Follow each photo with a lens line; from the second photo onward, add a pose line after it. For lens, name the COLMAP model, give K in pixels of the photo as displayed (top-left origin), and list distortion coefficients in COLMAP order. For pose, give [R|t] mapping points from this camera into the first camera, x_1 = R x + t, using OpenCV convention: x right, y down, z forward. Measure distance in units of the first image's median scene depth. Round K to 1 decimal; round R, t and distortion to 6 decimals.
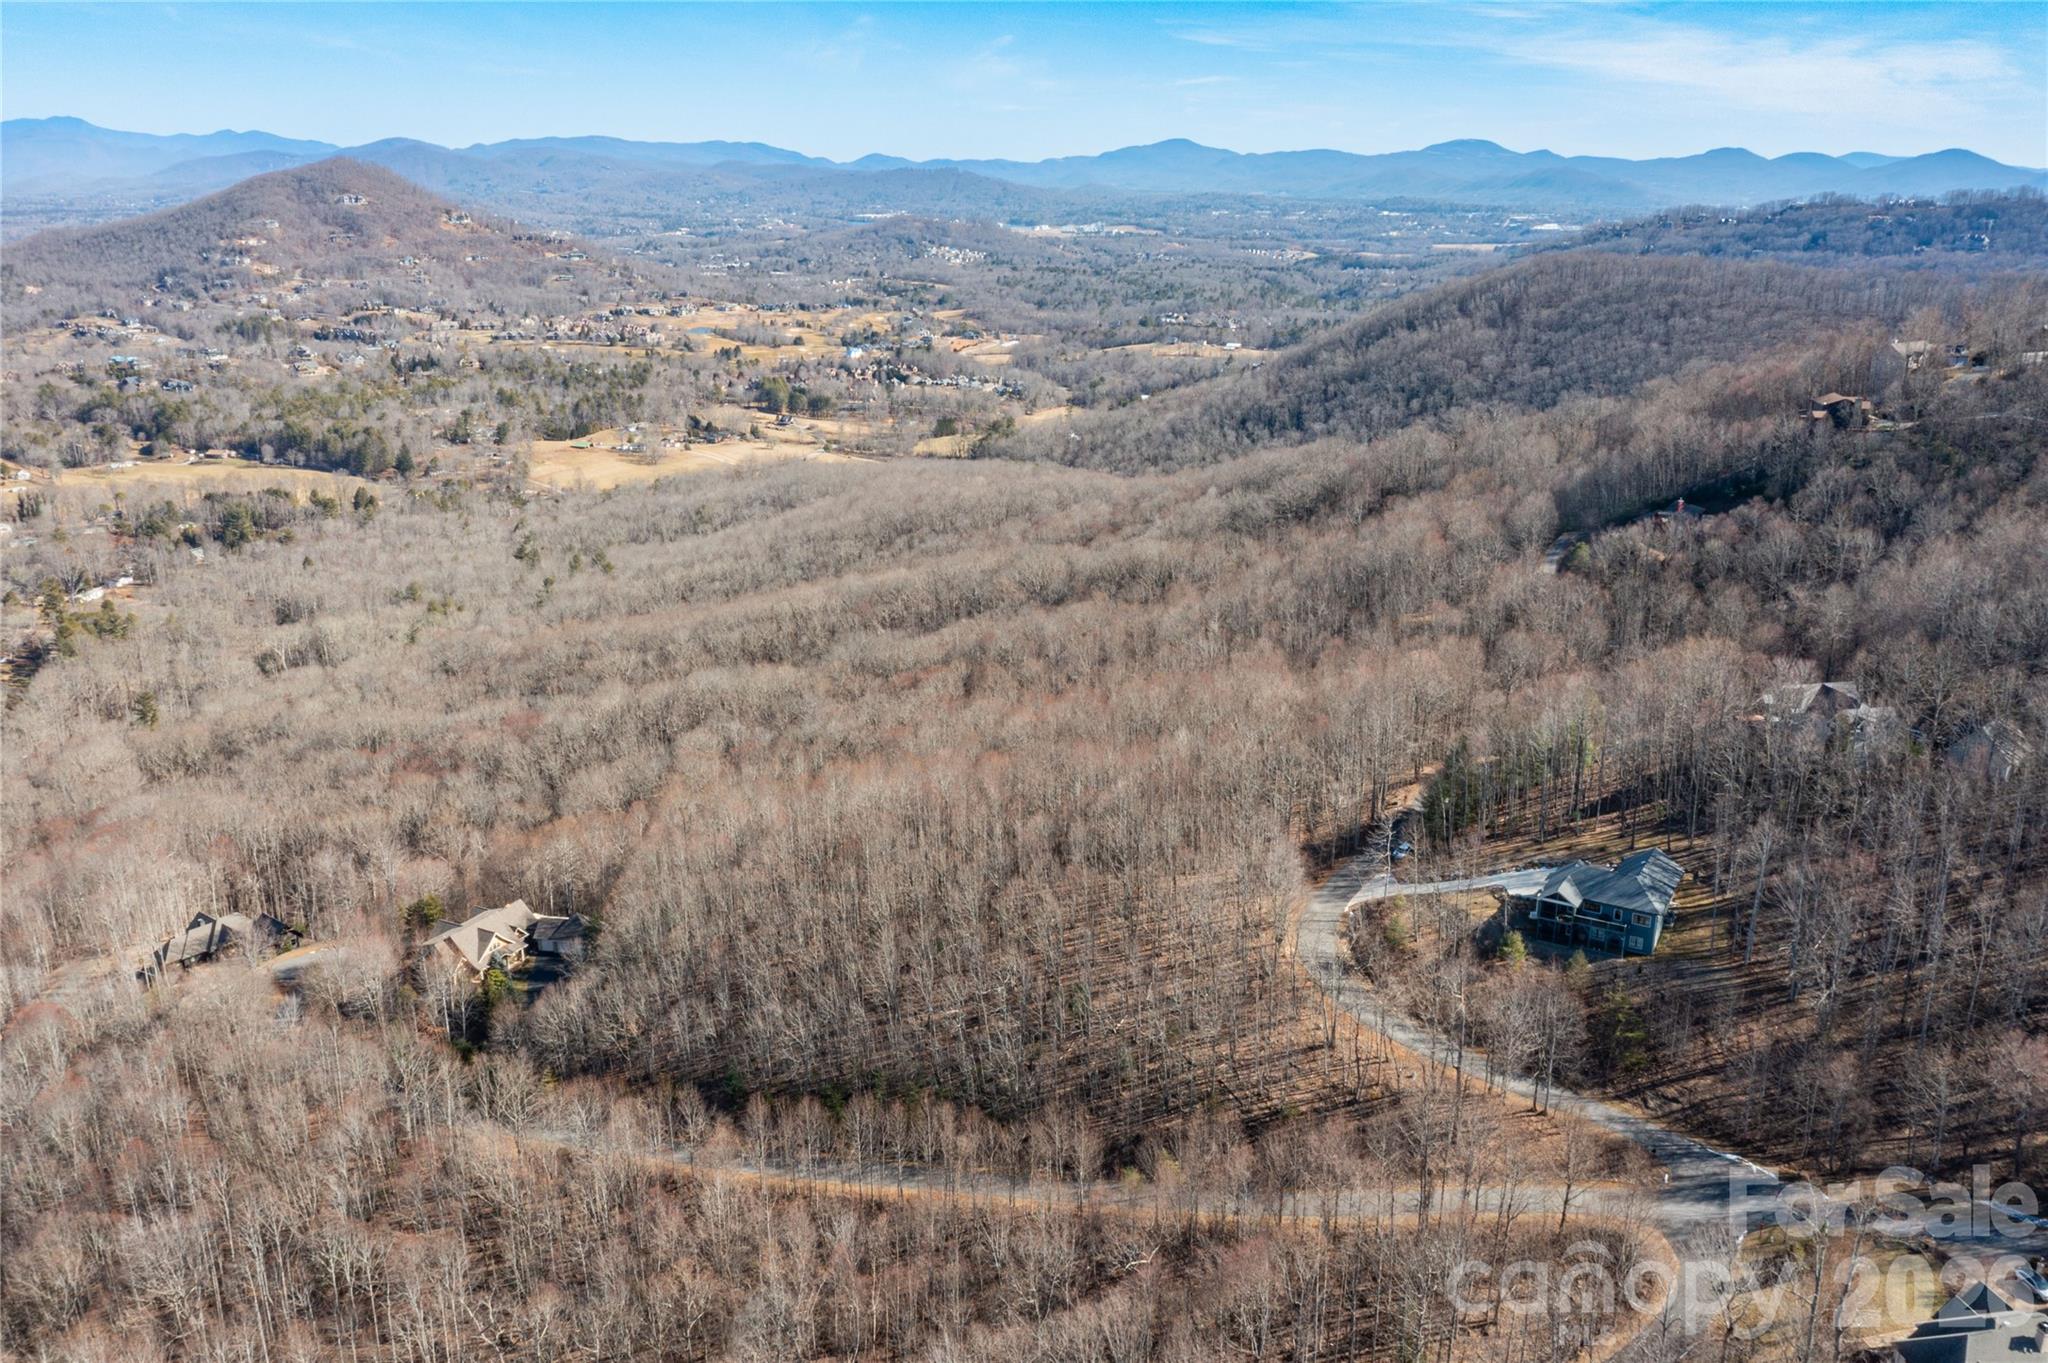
lens RADIAL K [[1633.9, 0, 1039.8], [0, 1633.9, 684.0], [0, 0, 1]] dist [-0.017407, 0.015634]
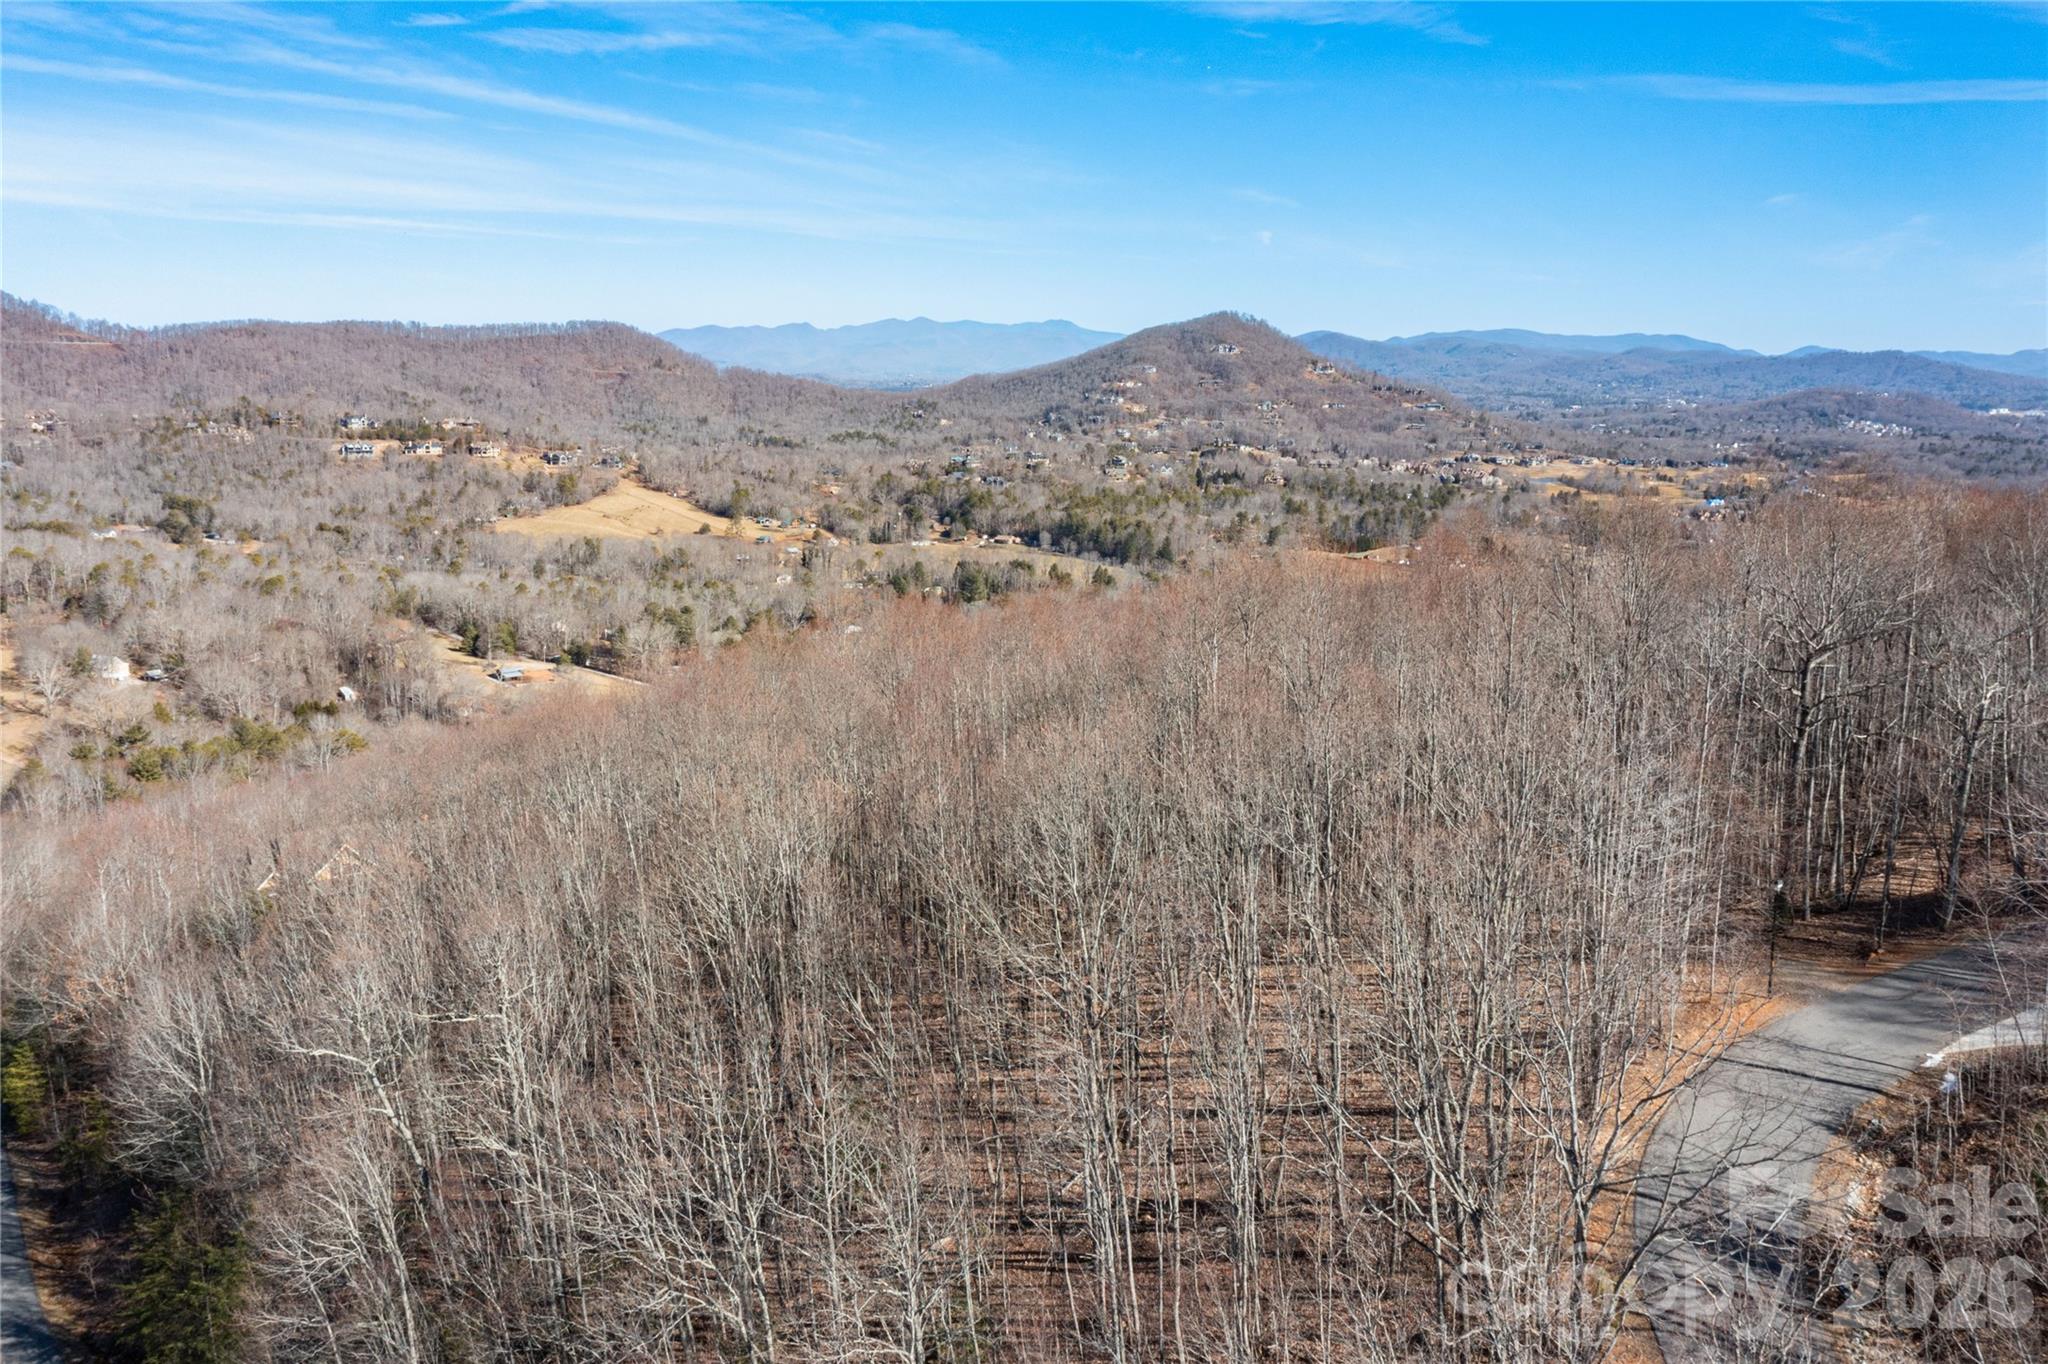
lens RADIAL K [[1633.9, 0, 1051.5], [0, 1633.9, 687.4], [0, 0, 1]] dist [-0.017407, 0.015634]
pose [[0.863660, 0.090475, -0.495889, 0.096318], [-0.146994, 0.986208, -0.076076, 0.060678], [0.482167, 0.138596, 0.865047, 0.352271]]
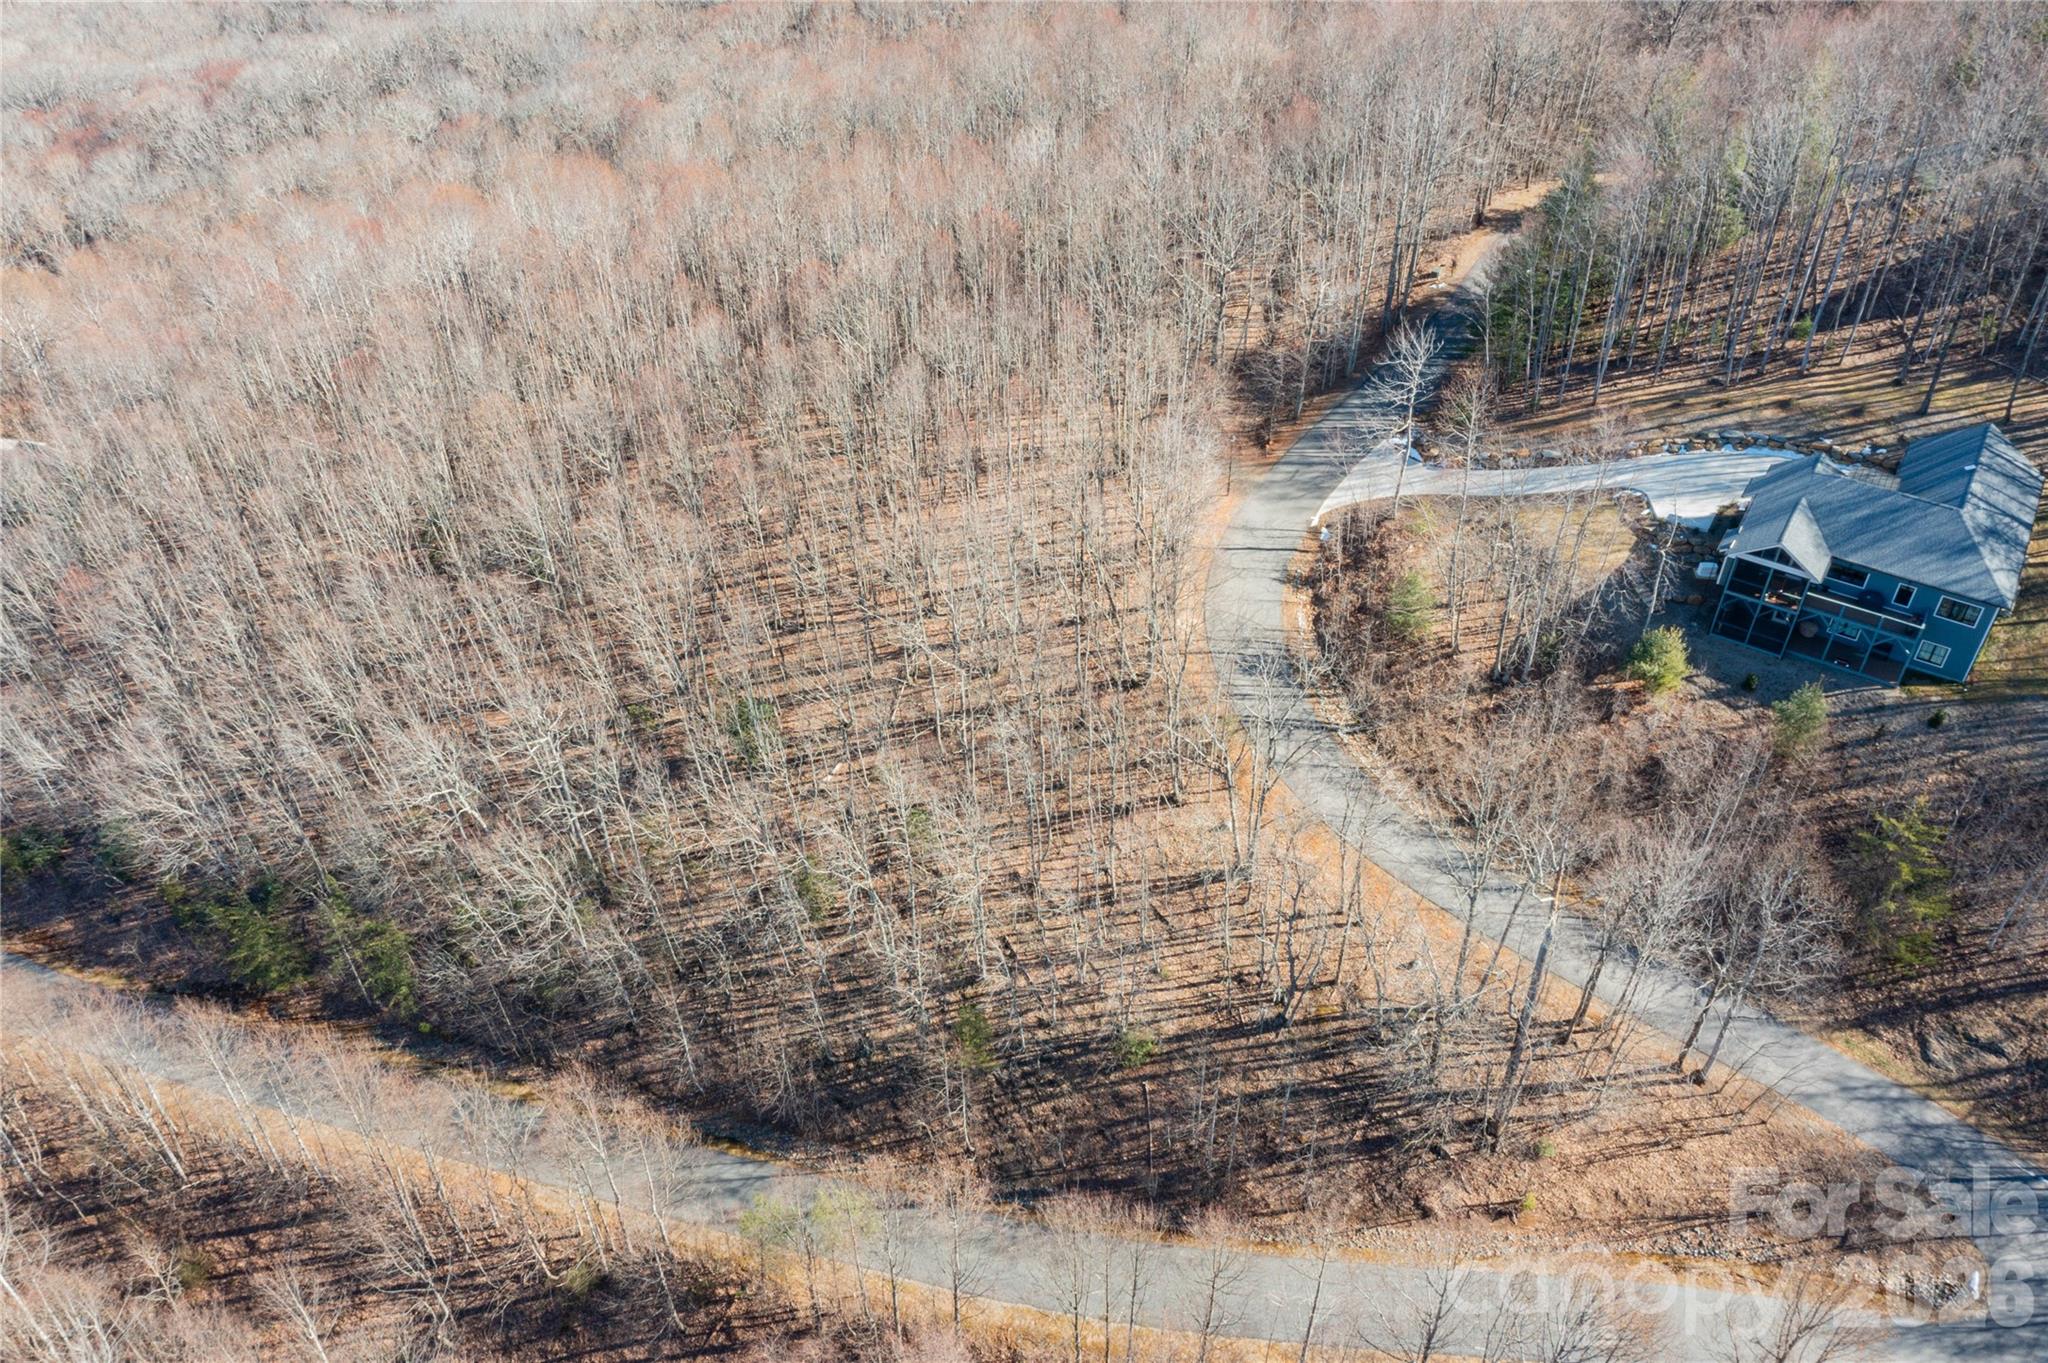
lens RADIAL K [[1633.9, 0, 1013.7], [0, 1633.9, 674.2], [0, 0, 1]] dist [-0.017407, 0.015634]
pose [[0.999621, 0.014117, -0.023619, 0.054709], [-0.004204, 0.926646, 0.375912, -0.003037], [0.027193, -0.375670, 0.926354, 0.261554]]
